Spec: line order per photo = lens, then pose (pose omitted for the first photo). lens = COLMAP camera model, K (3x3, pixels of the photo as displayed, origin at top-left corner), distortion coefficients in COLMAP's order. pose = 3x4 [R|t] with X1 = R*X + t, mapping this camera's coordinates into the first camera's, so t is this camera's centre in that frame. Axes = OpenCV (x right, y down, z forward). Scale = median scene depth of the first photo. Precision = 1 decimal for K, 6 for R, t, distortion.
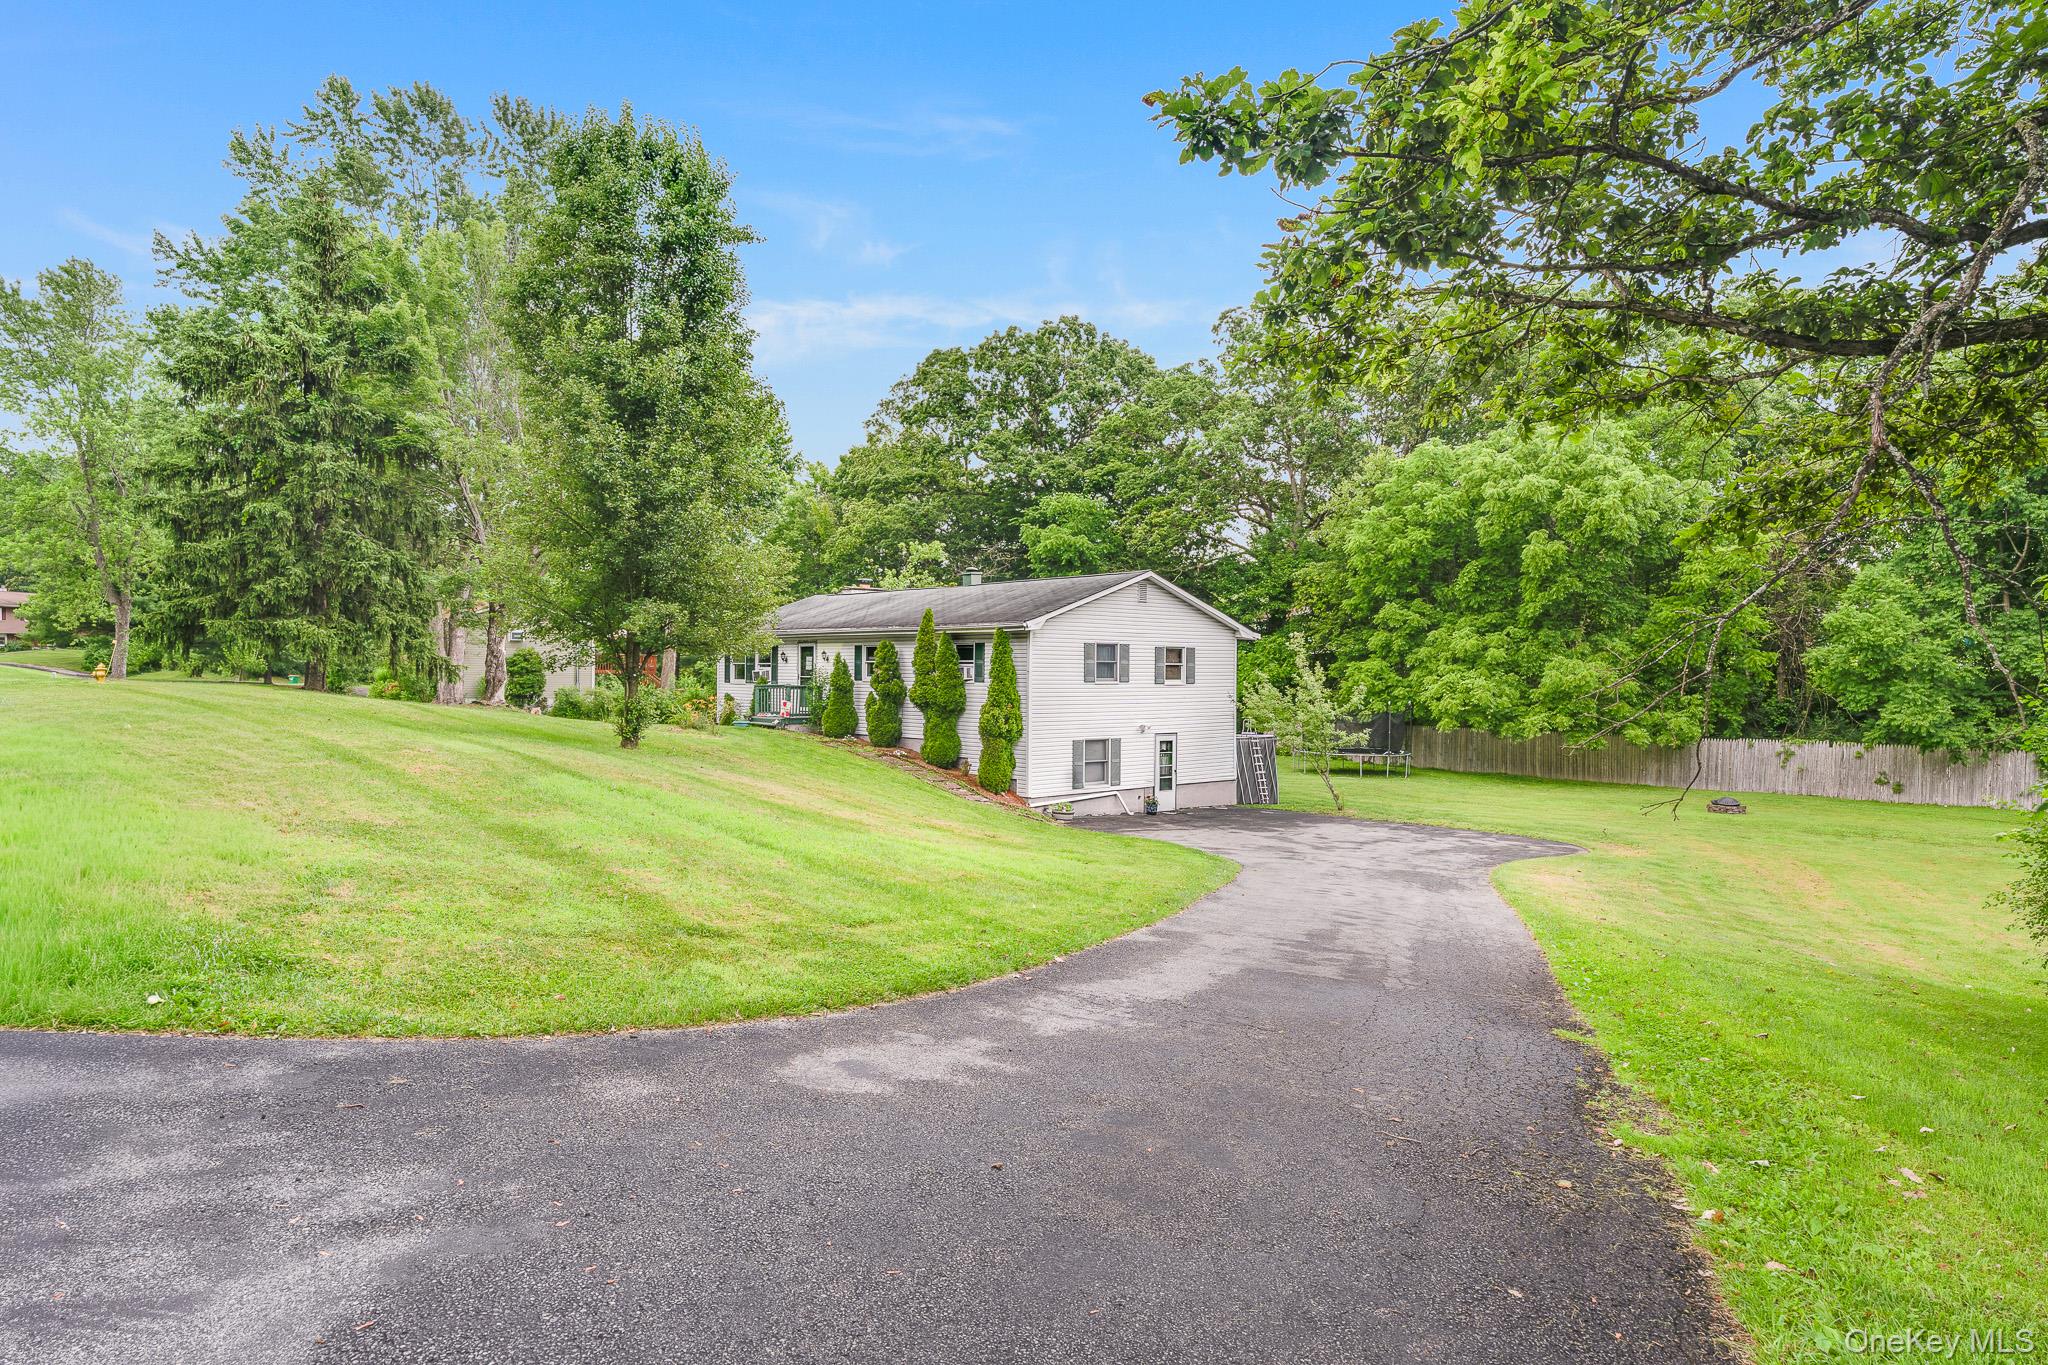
lens RADIAL K [[1212.0, 0, 1024.0], [0, 1212.0, 682.5], [0, 0, 1]] dist [-0.004045, 0.026457]
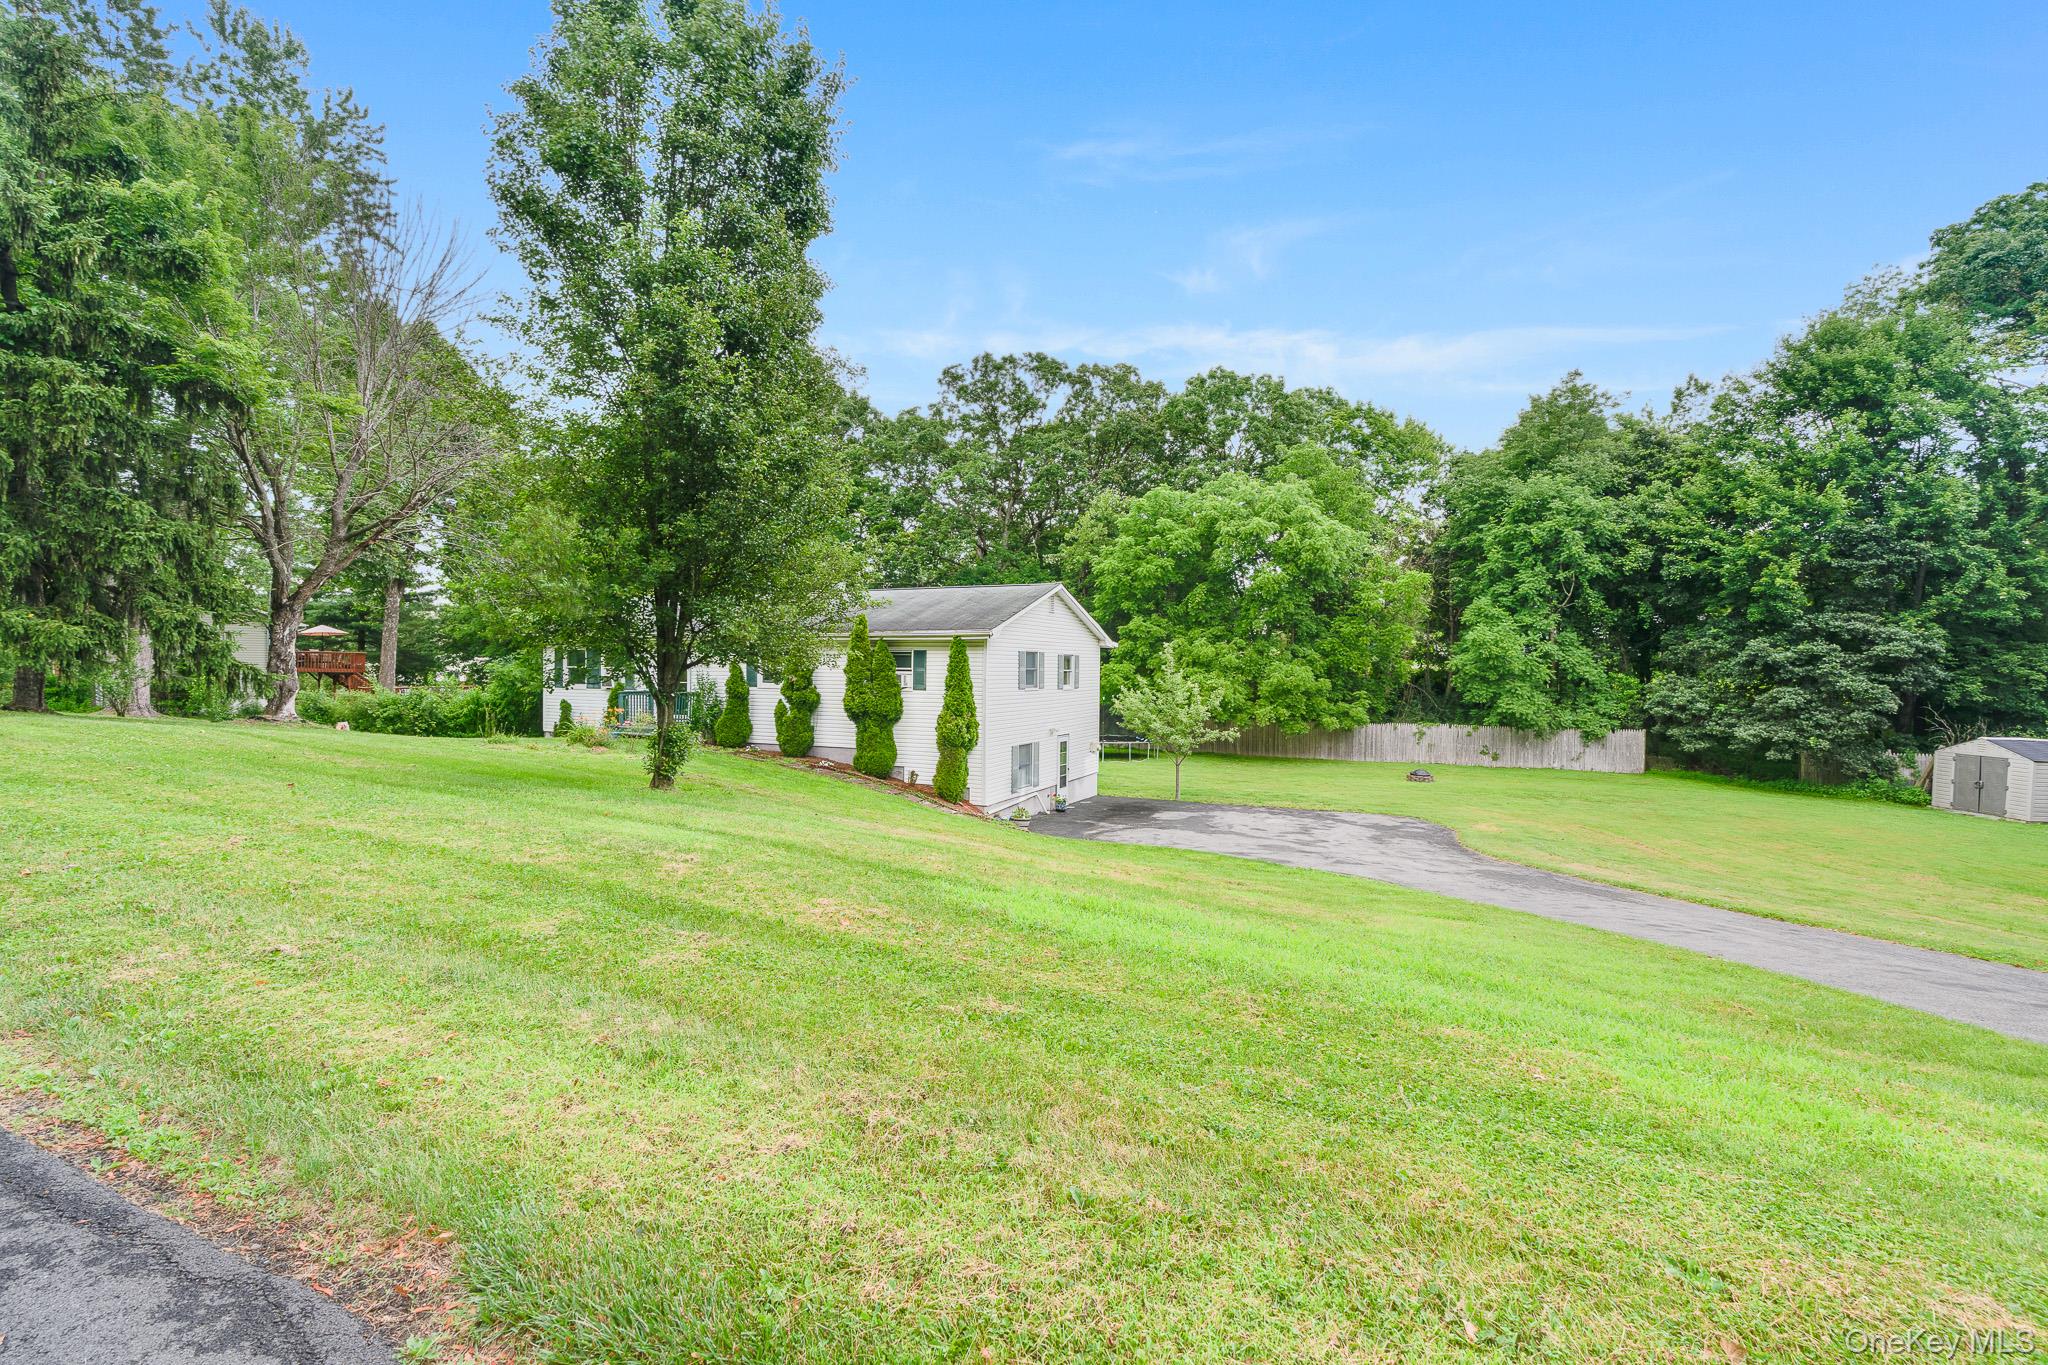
lens RADIAL K [[918.7, 0, 989.0], [0, 918.7, 684.5], [0, 0, 1]] dist [0.001143, 0.000868]
pose [[0.922000, -0.006982, 0.387127, -0.257192], [0.001187, 0.999884, 0.015207, -0.015071], [-0.387188, -0.013561, 0.921901, 0.267819]]
